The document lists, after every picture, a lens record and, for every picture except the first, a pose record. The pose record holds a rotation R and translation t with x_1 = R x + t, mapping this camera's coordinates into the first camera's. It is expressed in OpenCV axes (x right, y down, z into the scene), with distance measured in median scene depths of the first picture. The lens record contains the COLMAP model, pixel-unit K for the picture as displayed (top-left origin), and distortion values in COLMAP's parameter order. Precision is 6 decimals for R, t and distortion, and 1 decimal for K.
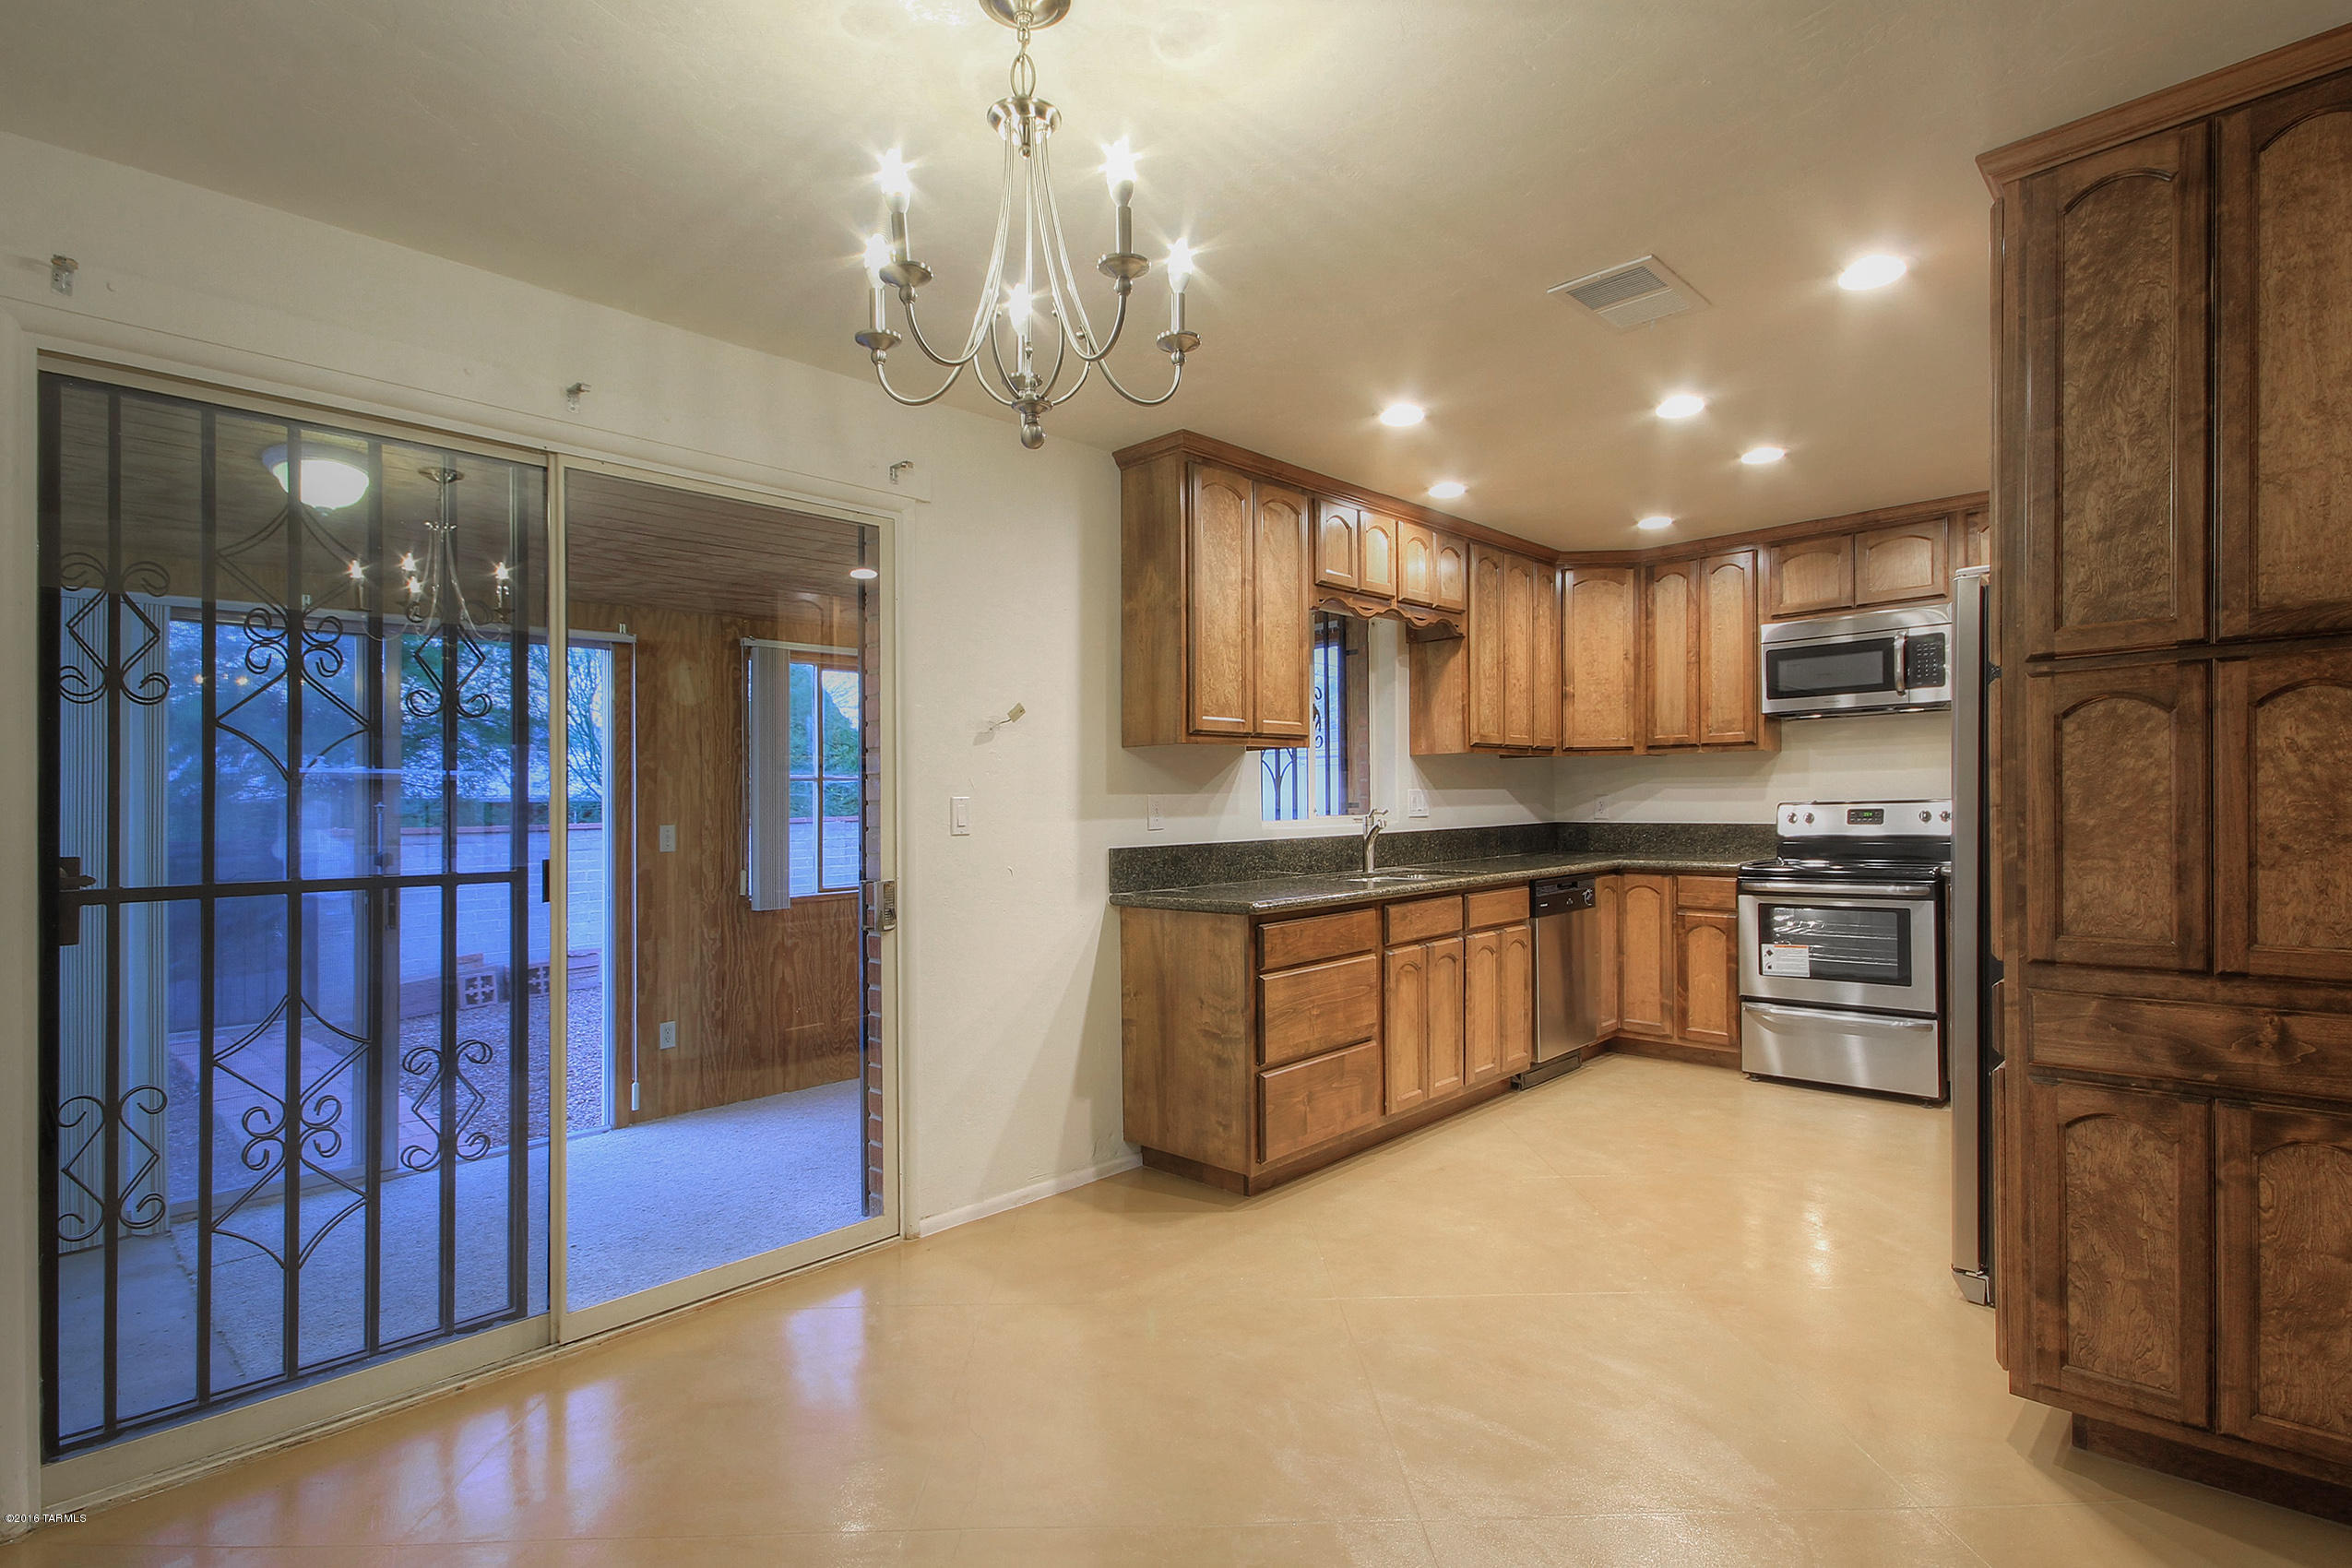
lens RADIAL K [[1149.8, 0, 1184.2], [0, 1149.8, 791.2], [0, 0, 1]] dist [-0.002541, -0.000299]
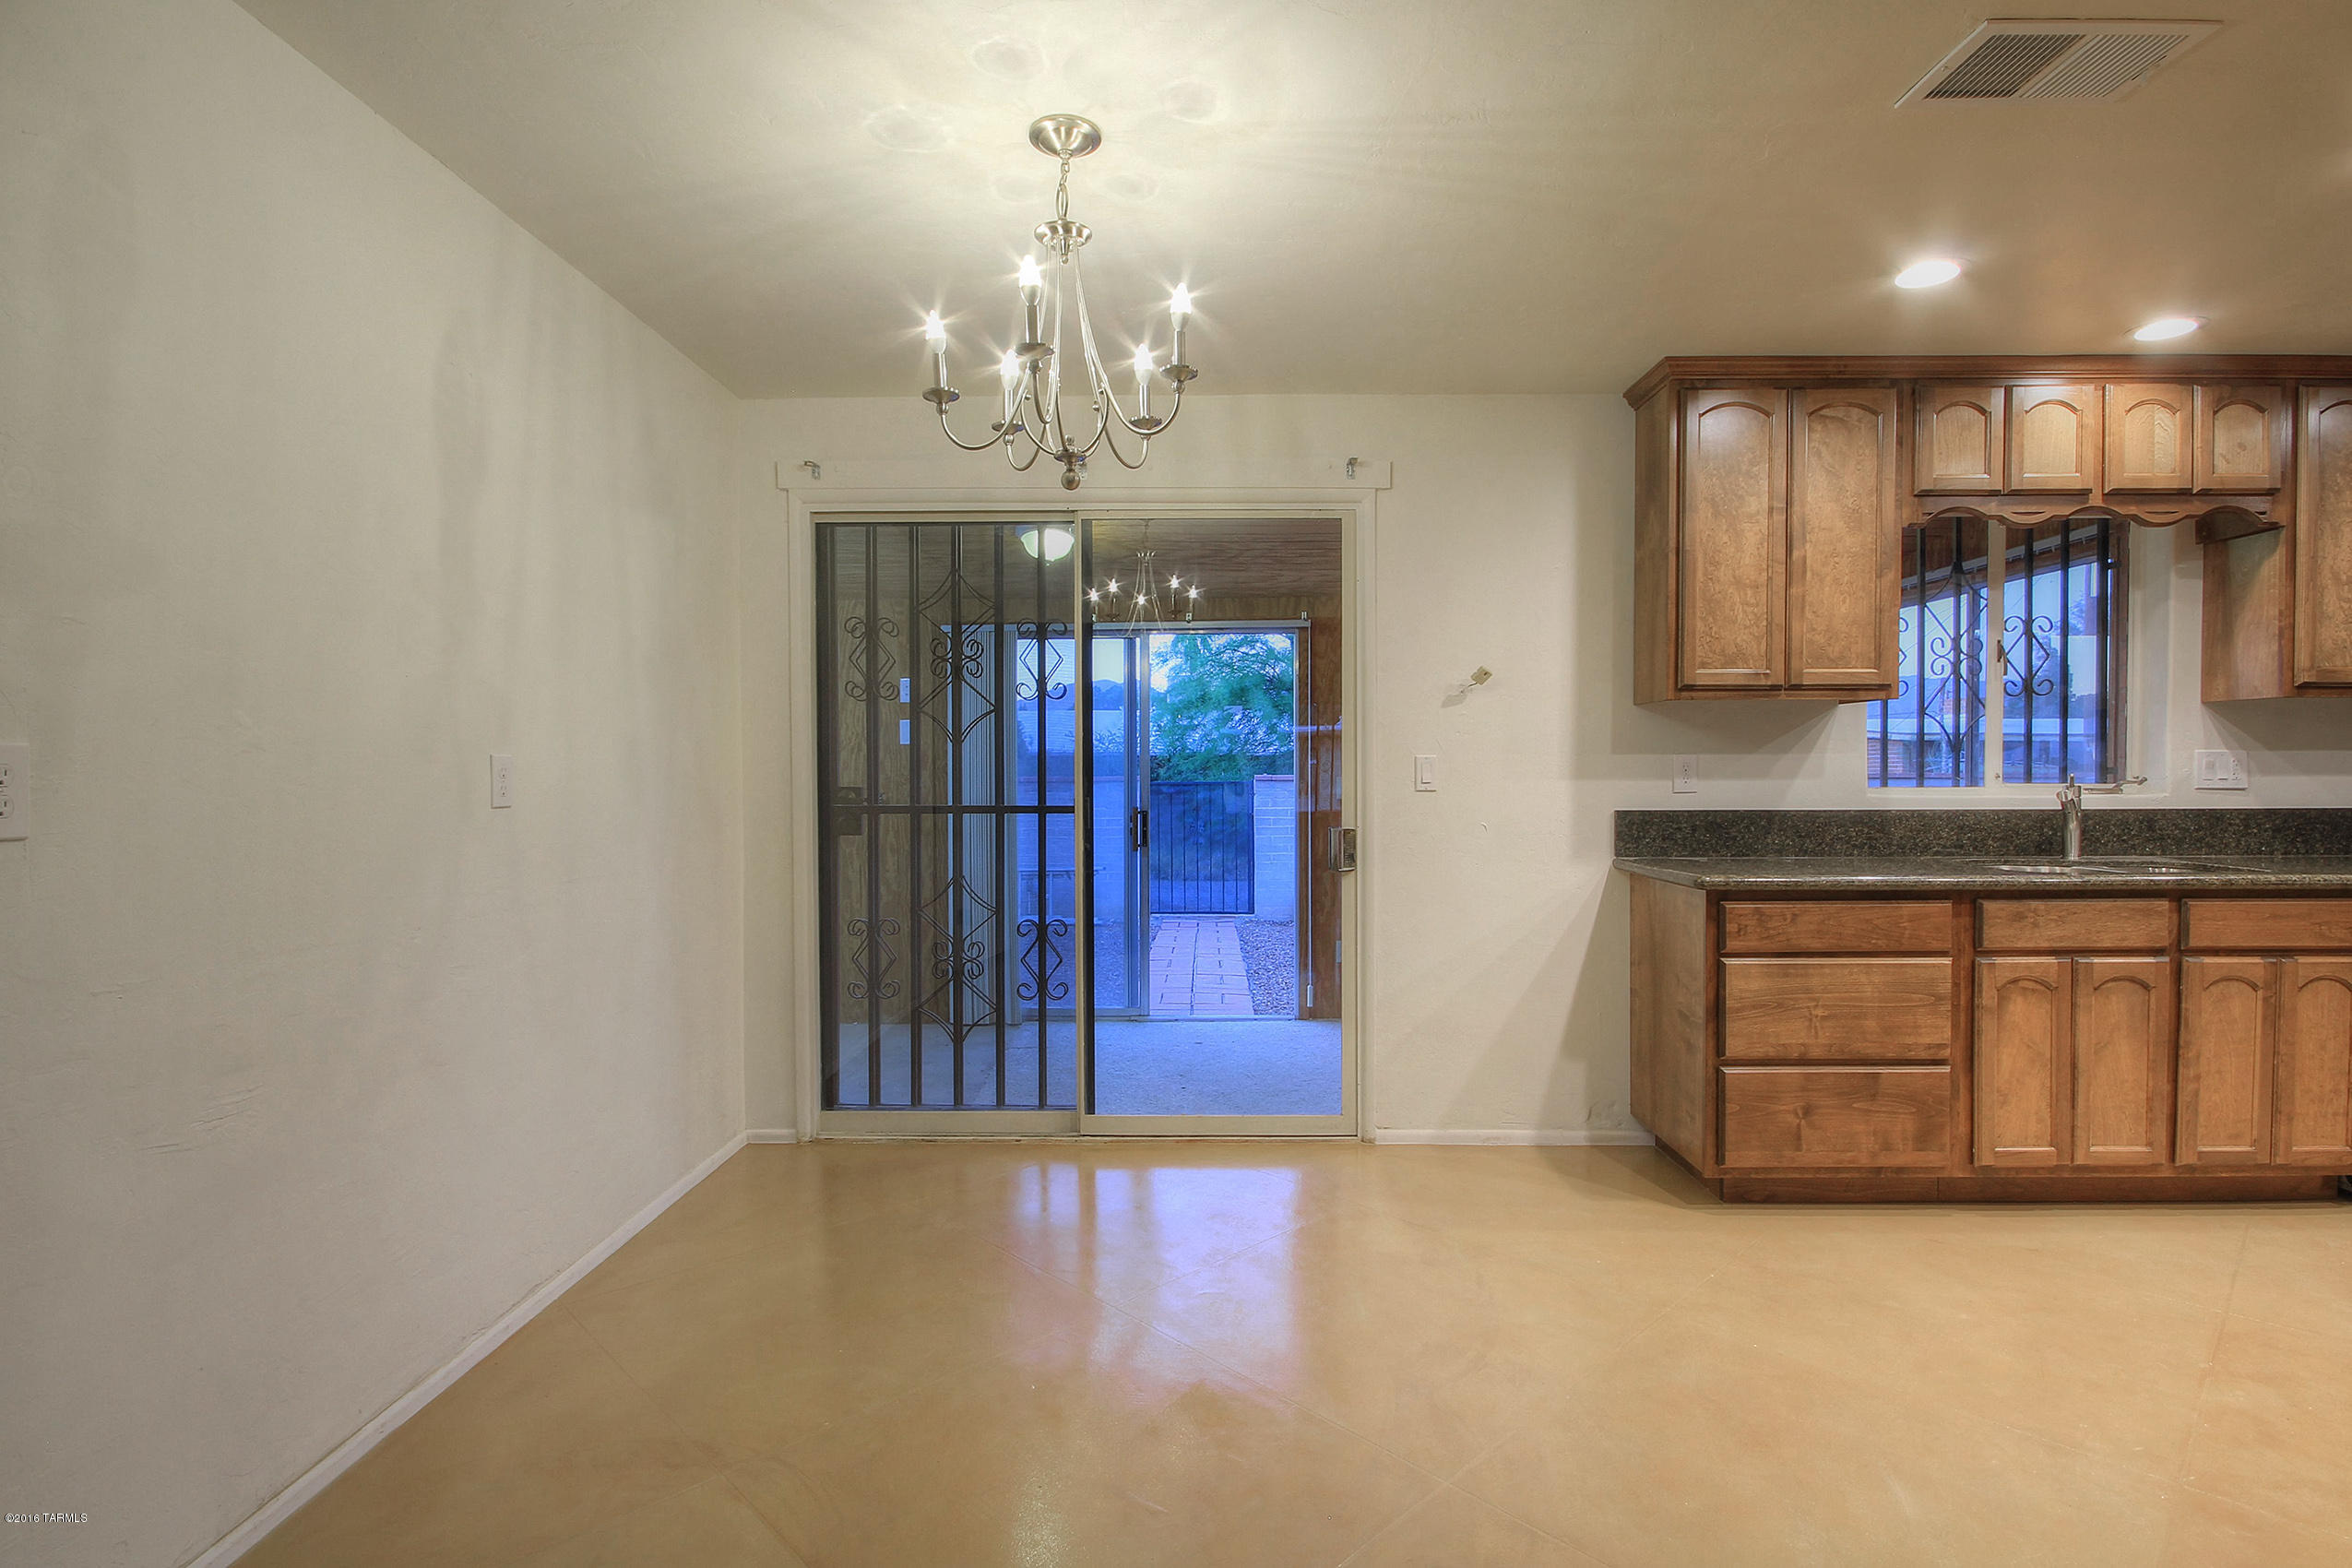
lens RADIAL K [[1149.8, 0, 1187.4], [0, 1149.8, 783.2], [0, 0, 1]] dist [-0.002541, -0.000299]
pose [[0.685591, 0.026255, -0.727514, 0.405707], [-0.001427, 0.999396, 0.034722, -0.006406], [0.727986, -0.022767, 0.685214, 0.081280]]
